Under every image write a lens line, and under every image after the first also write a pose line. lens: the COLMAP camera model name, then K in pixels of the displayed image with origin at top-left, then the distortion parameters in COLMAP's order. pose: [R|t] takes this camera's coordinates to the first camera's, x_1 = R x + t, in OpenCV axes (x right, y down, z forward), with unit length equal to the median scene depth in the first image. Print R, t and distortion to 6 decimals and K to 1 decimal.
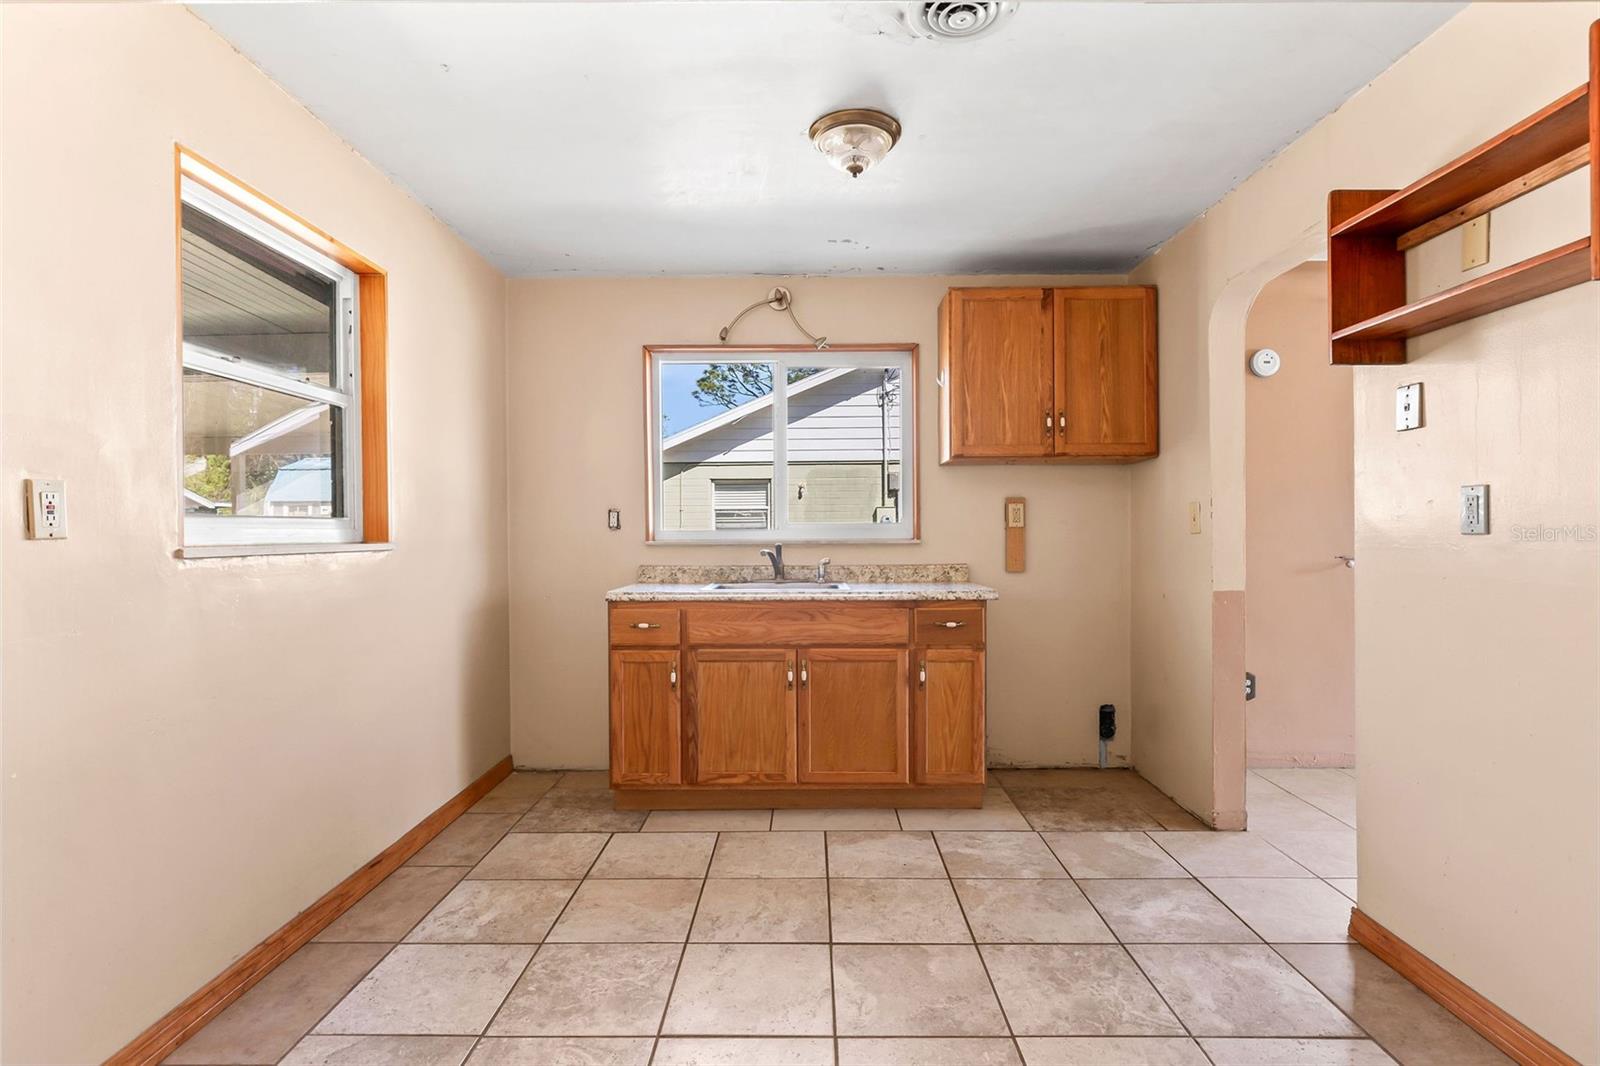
lens RADIAL K [[782.3, 0, 810.3], [0, 782.3, 533.7], [0, 0, 1]] dist [0.003889, -0.002535]
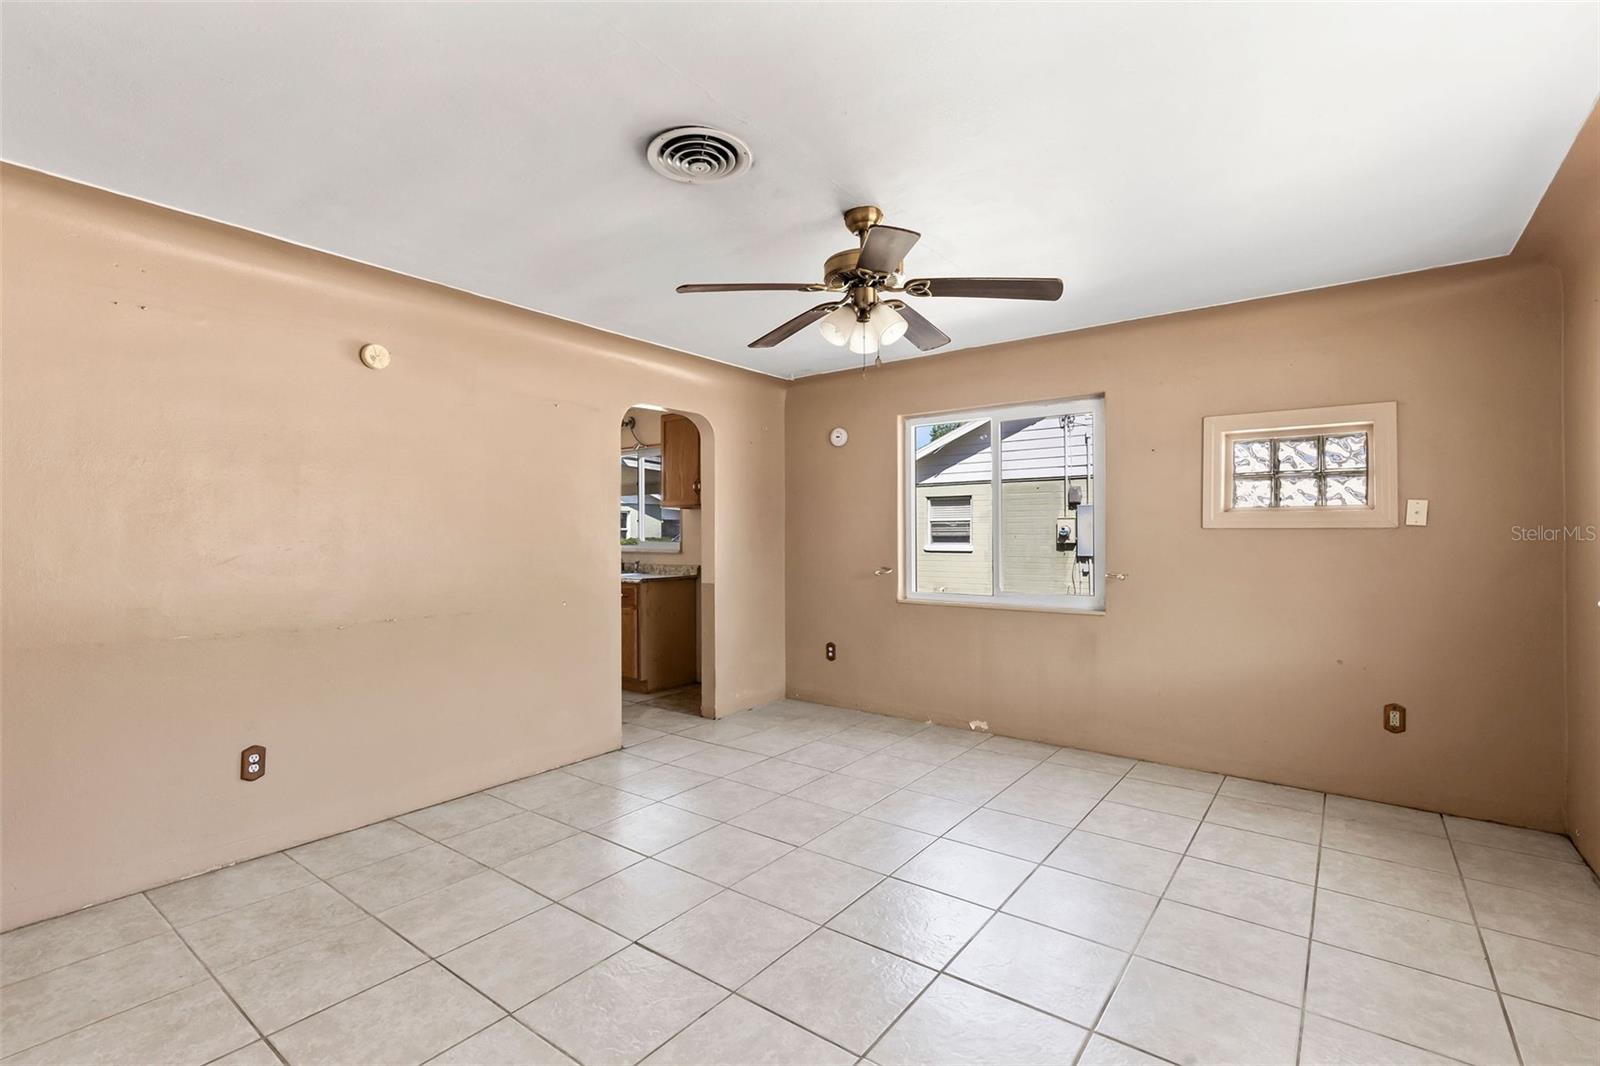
lens RADIAL K [[724.8, 0, 807.9], [0, 724.8, 528.5], [0, 0, 1]] dist [0.012044, -0.001107]
pose [[0.797708, -0.002053, -0.603041, 1.642688], [-0.003891, 0.999956, -0.008551, -0.035123], [0.603032, 0.009167, 0.797665, -0.170351]]
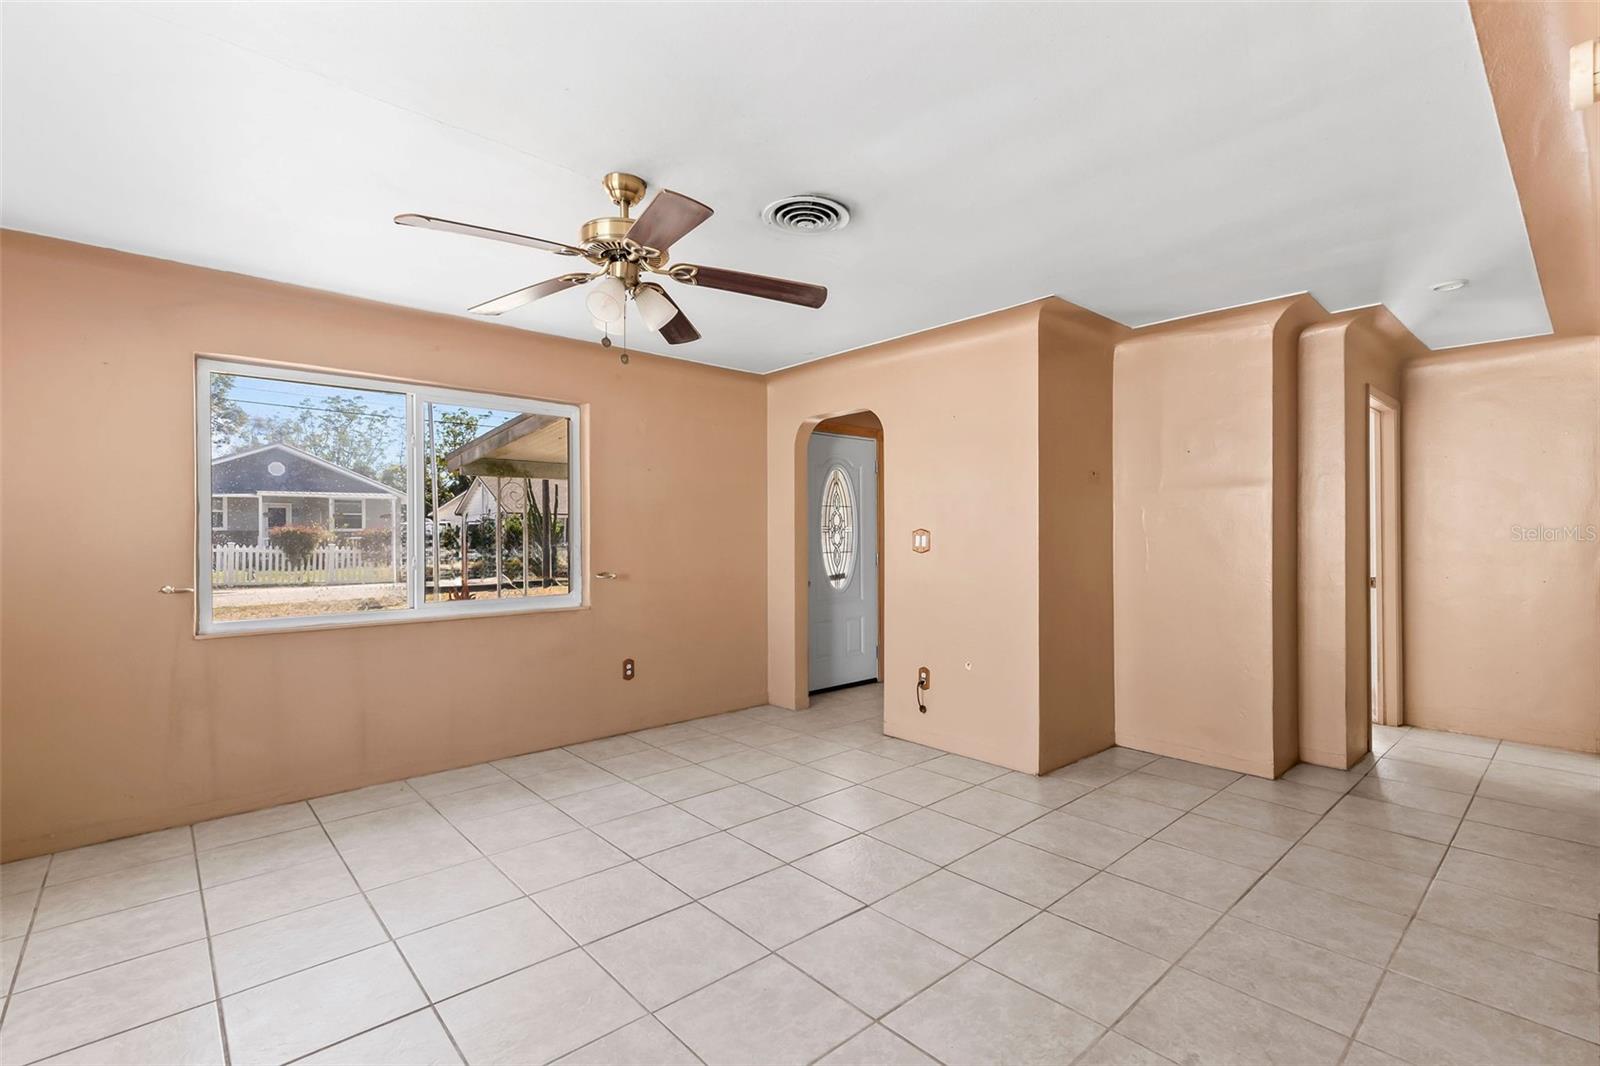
lens RADIAL K [[724.8, 0, 801.6], [0, 724.8, 538.7], [0, 0, 1]] dist [0.012044, -0.001107]
pose [[-0.667469, 0.008533, 0.744588, 0.530452], [0.011634, 0.999932, -0.001030, -0.028301], [-0.744546, 0.007975, -0.667523, 0.879263]]
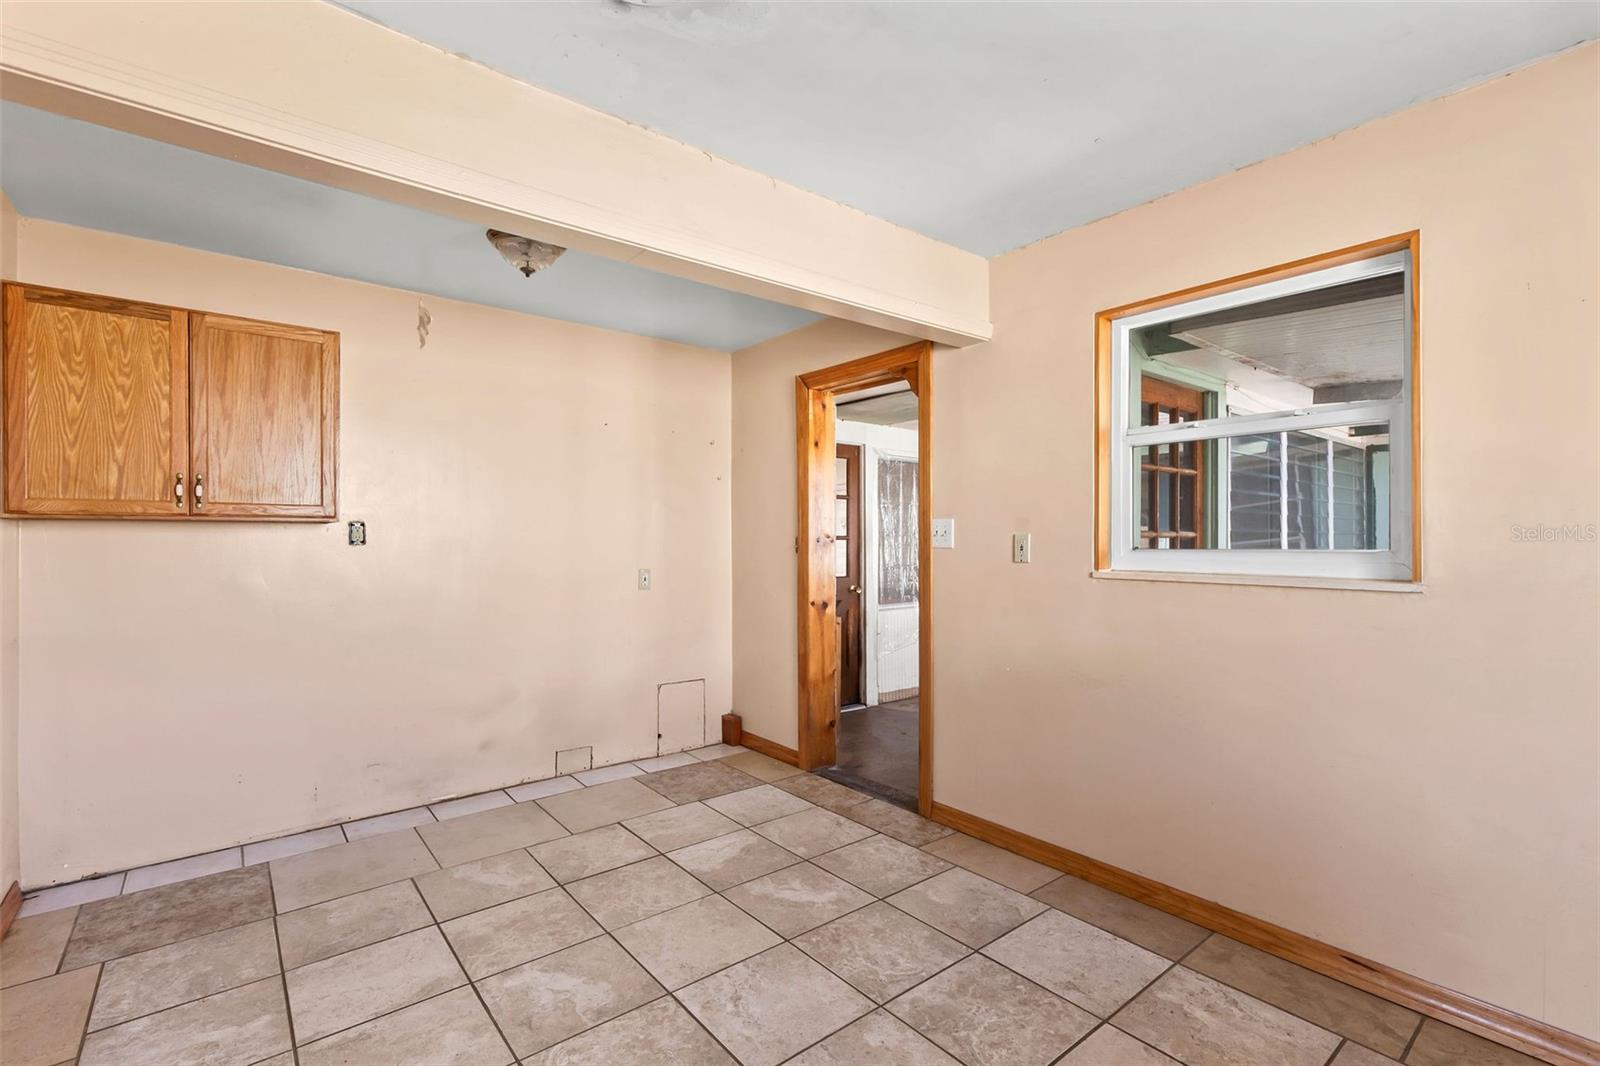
lens RADIAL K [[724.8, 0, 797.1], [0, 724.8, 536.1], [0, 0, 1]] dist [0.012044, -0.001107]
pose [[-0.782973, 0.004897, -0.622036, 0.326551], [0.005797, 0.999983, 0.000577, -0.031936], [0.622028, -0.003154, -0.782989, 1.013183]]
